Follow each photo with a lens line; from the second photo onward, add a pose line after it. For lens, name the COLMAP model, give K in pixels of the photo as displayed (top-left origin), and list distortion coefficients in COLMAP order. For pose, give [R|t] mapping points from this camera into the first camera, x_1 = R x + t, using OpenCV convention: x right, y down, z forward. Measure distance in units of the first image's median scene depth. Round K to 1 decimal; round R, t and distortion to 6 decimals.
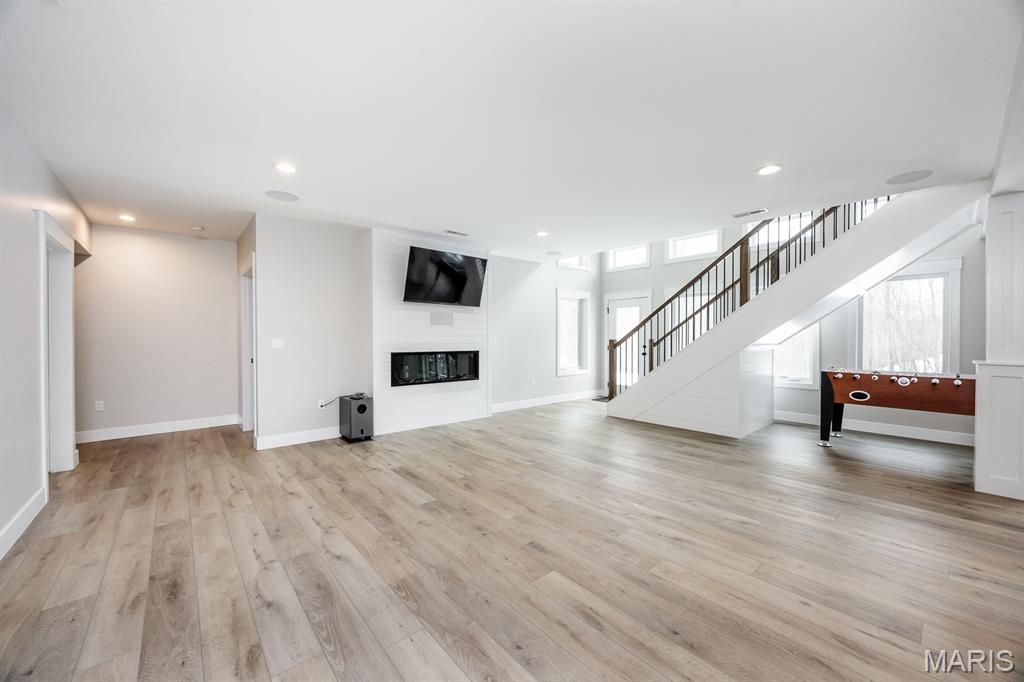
lens RADIAL K [[382.8, 0, 514.6], [0, 382.8, 341.5], [0, 0, 1]] dist [-0.002375, -0.000039]
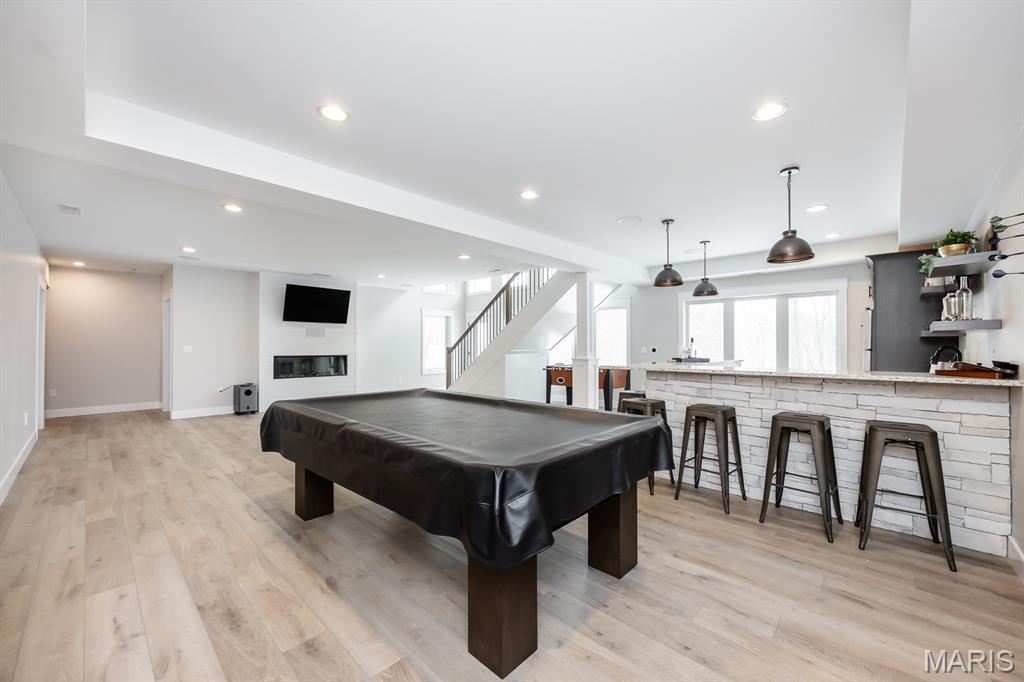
lens RADIAL K [[390.5, 0, 516.2], [0, 390.5, 342.1], [0, 0, 1]] dist [-0.002518, -0.000313]
pose [[0.994516, 0.001883, 0.104564, 0.501581], [0.000136, 0.999814, -0.019296, 0.006809], [-0.104581, 0.019204, 0.994331, -0.657786]]
